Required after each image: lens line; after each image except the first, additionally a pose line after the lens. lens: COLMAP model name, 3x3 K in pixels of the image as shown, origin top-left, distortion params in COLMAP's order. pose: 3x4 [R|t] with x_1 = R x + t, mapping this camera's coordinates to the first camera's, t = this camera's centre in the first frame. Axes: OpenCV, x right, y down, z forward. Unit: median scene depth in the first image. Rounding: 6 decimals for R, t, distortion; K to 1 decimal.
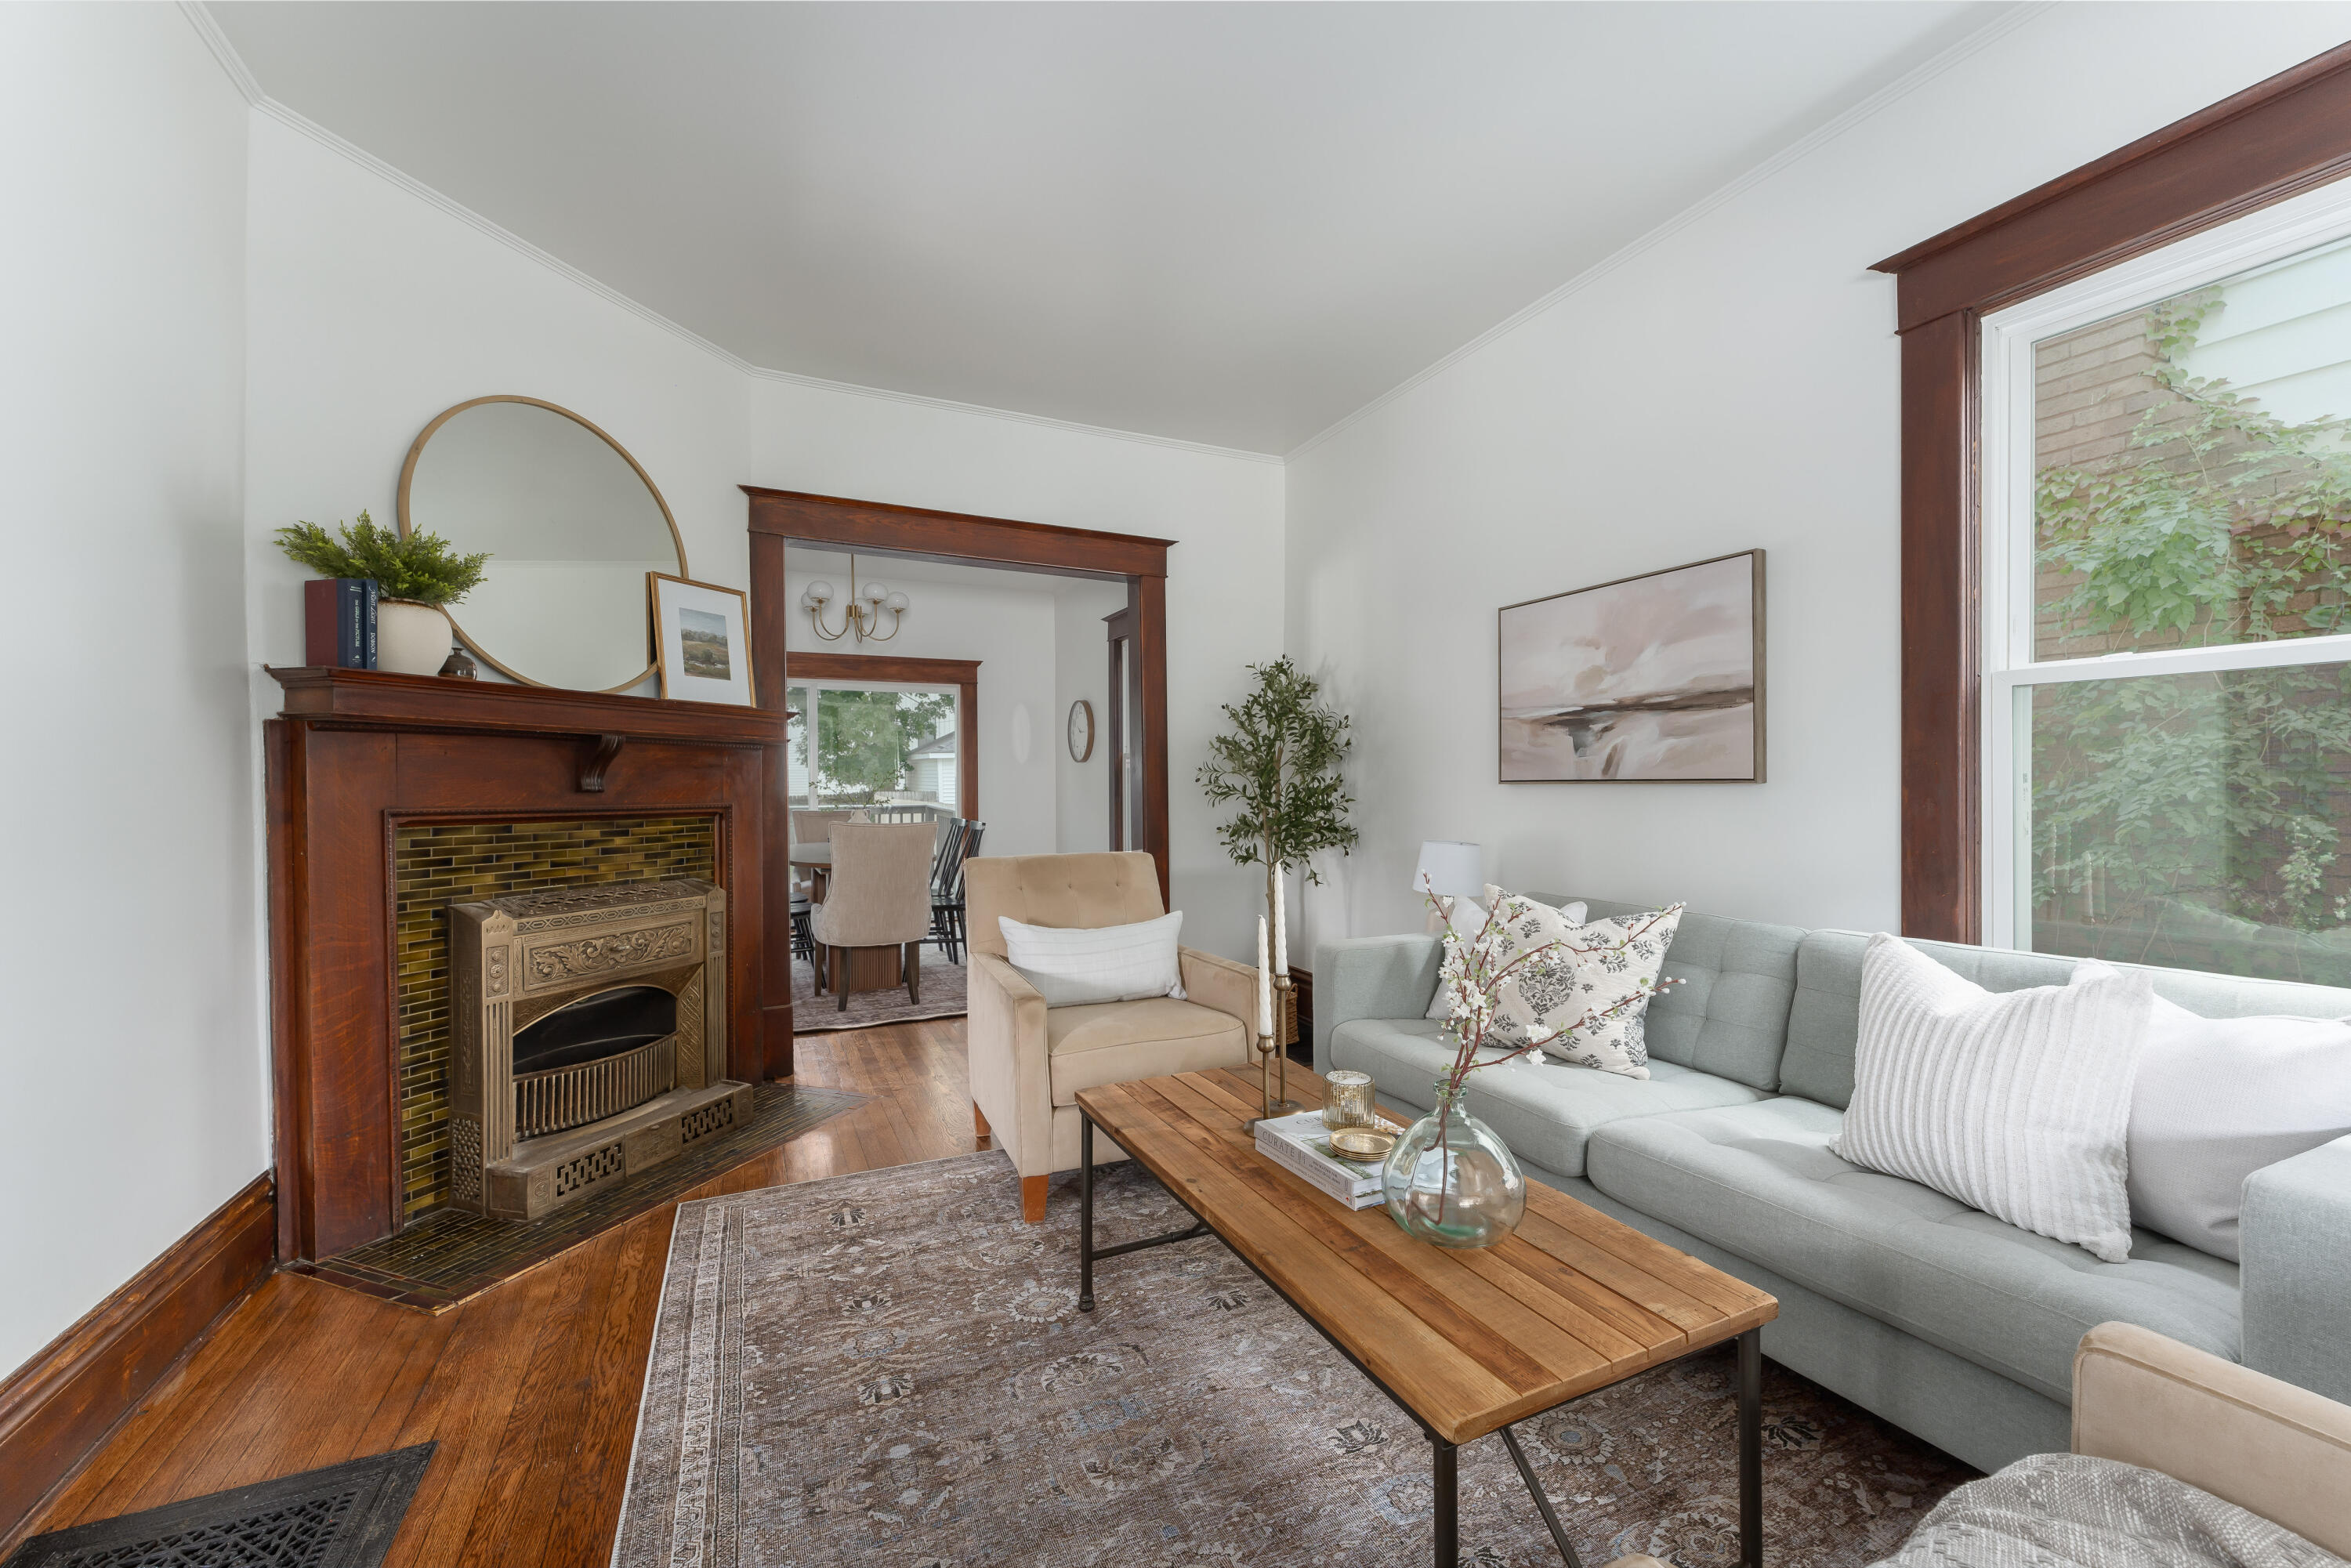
lens RADIAL K [[928.6, 0, 1171.0], [0, 928.6, 791.5], [0, 0, 1]] dist [0.000302, -0.000081]
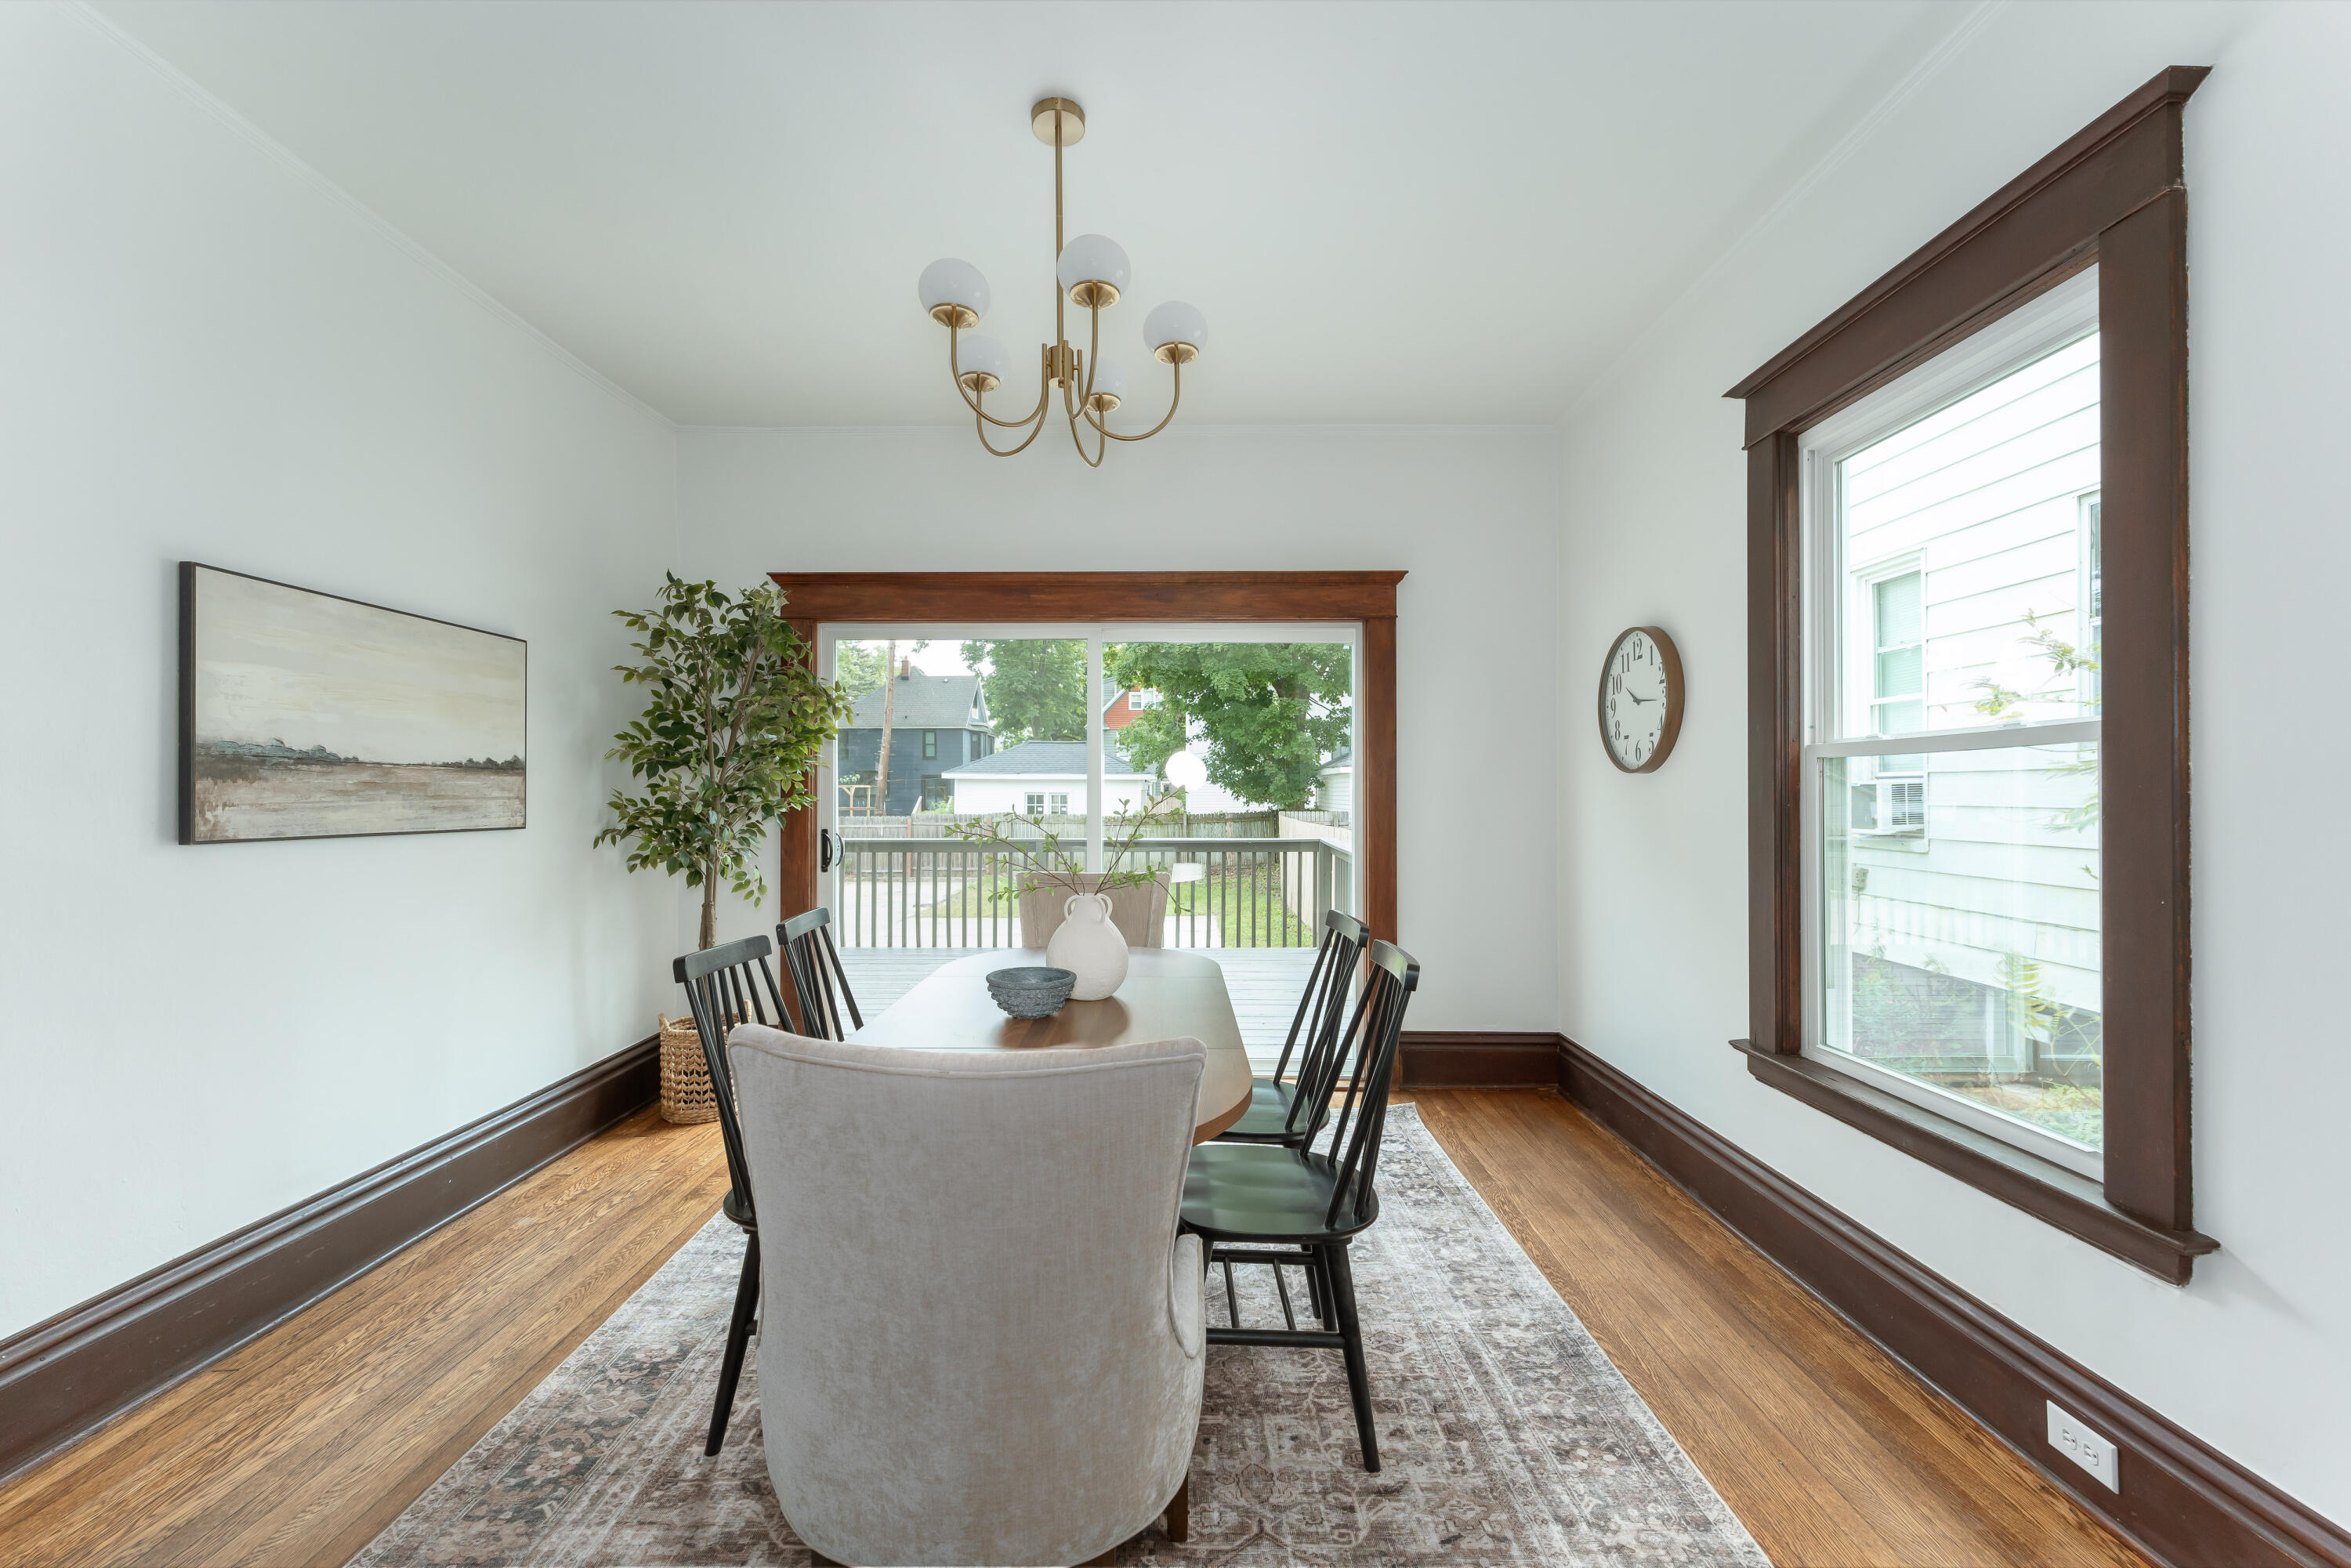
lens RADIAL K [[928.6, 0, 1173.7], [0, 928.6, 802.2], [0, 0, 1]] dist [0.000302, -0.000081]
pose [[0.904050, 0.004522, -0.427404, -0.030655], [-0.006762, 0.999970, -0.003723, -0.004195], [0.427374, 0.006256, 0.904053, 0.147405]]
